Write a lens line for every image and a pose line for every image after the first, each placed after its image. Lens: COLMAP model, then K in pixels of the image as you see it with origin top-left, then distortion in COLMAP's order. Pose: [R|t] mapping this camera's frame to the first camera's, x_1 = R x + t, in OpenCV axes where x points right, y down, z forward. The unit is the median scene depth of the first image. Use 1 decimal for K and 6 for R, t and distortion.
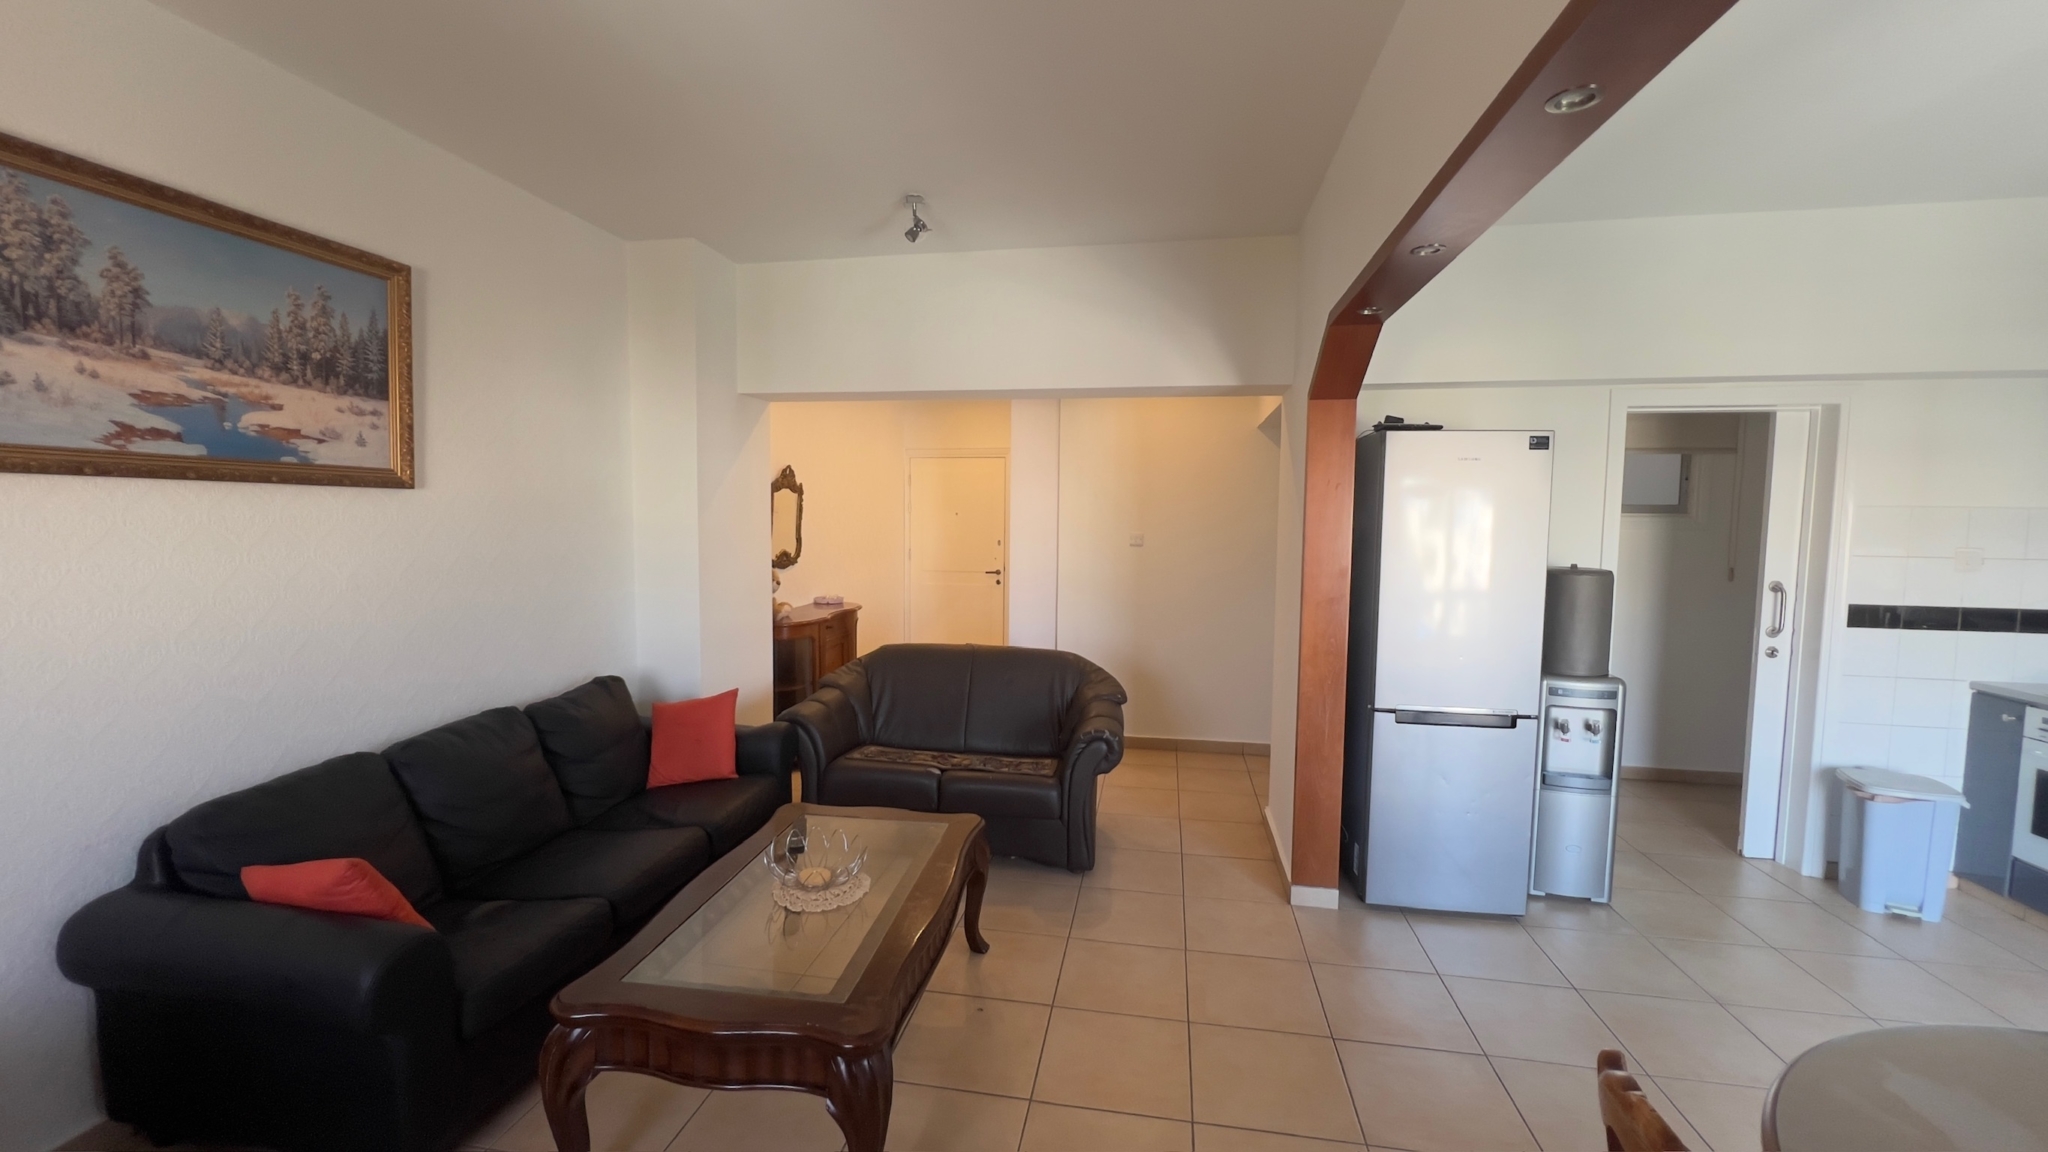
lens RADIAL K [[818.6, 0, 1019.2], [0, 818.6, 571.2], [0, 0, 1]] dist [-0.001481, -0.000014]
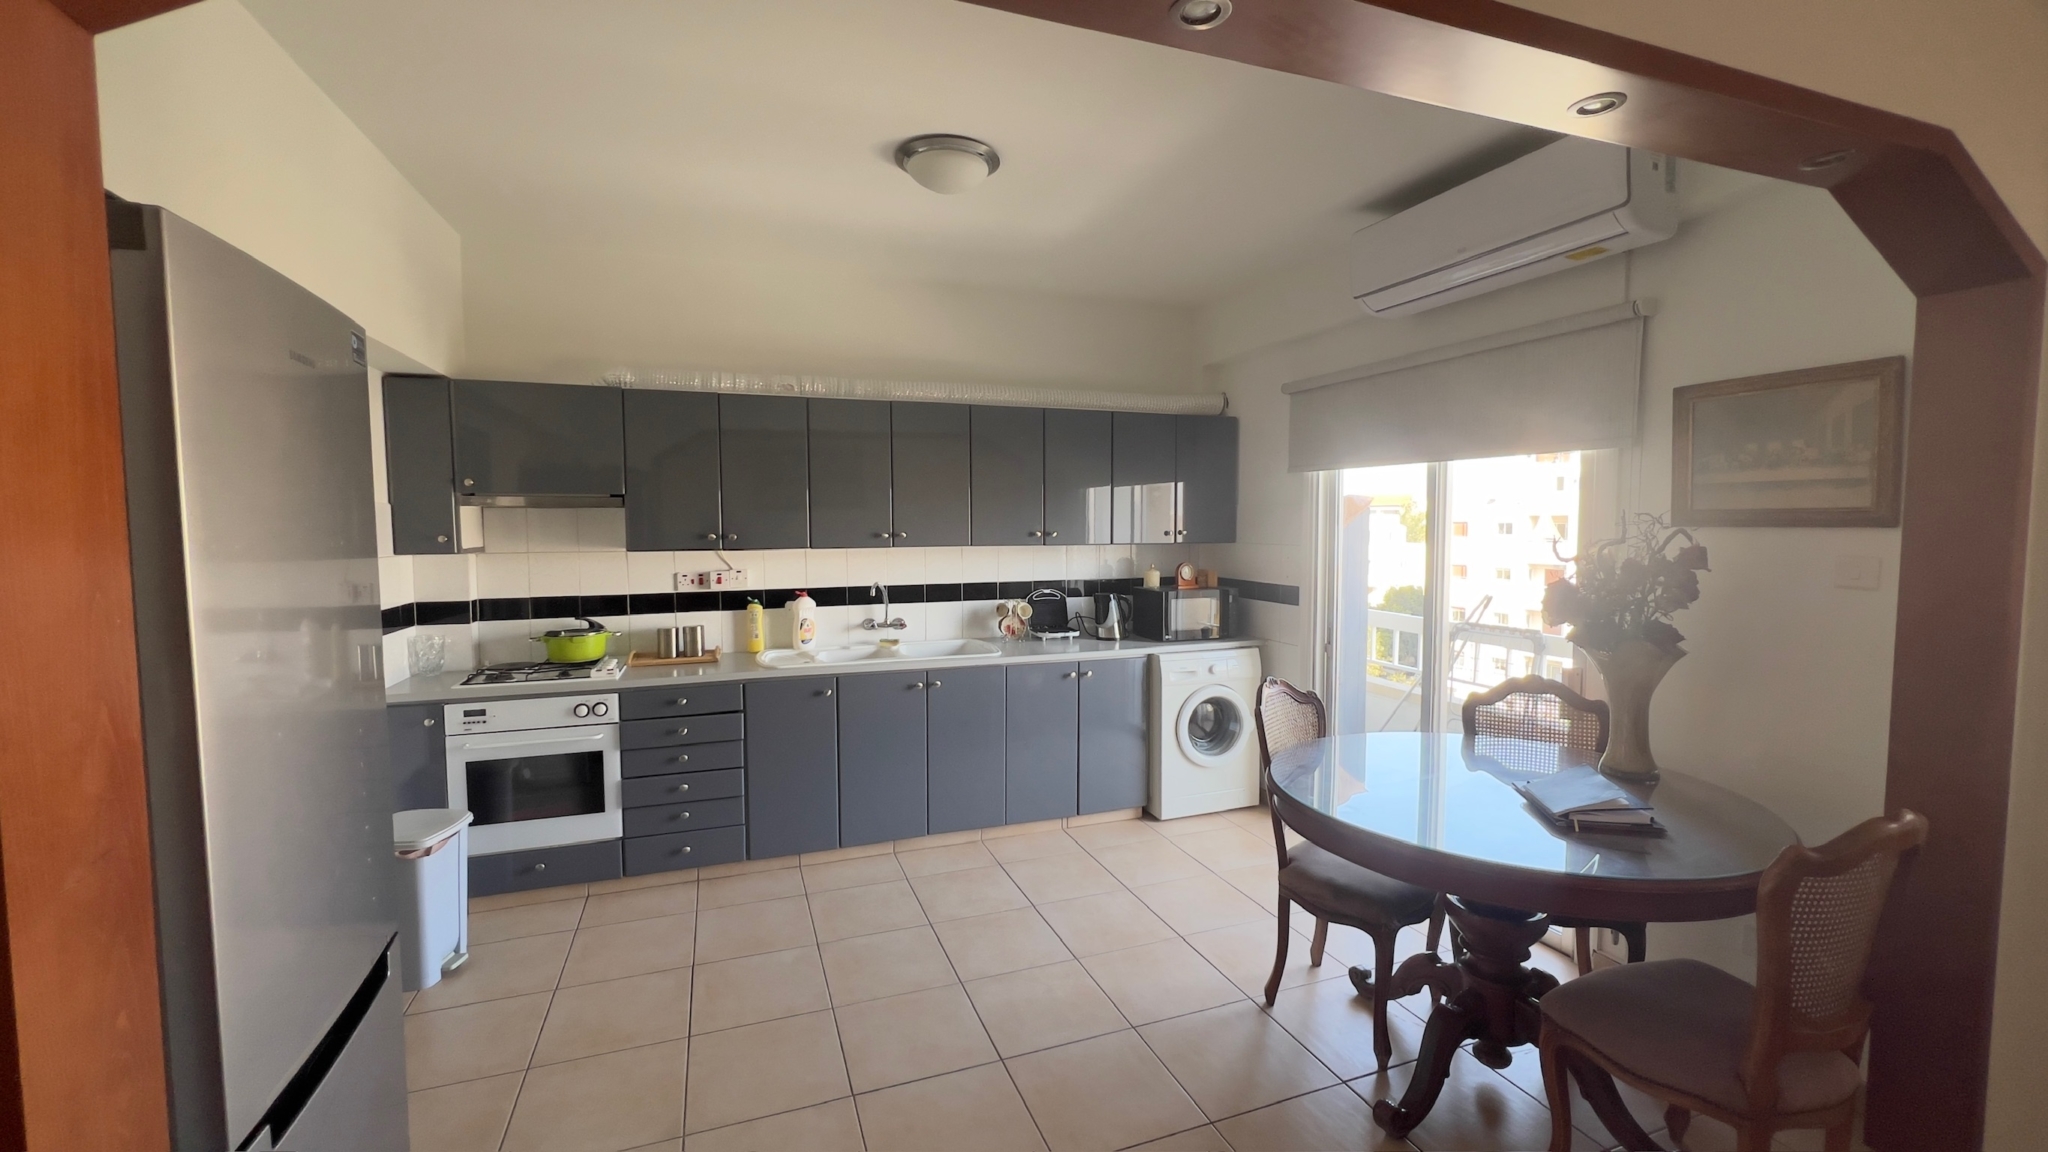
lens RADIAL K [[818.6, 0, 1019.2], [0, 818.6, 571.2], [0, 0, 1]] dist [-0.001481, -0.000014]
pose [[-0.514343, -0.064844, 0.855130, 0.099205], [0.052527, 0.992883, 0.106884, -0.051230], [-0.855975, 0.099892, -0.507276, 0.886710]]
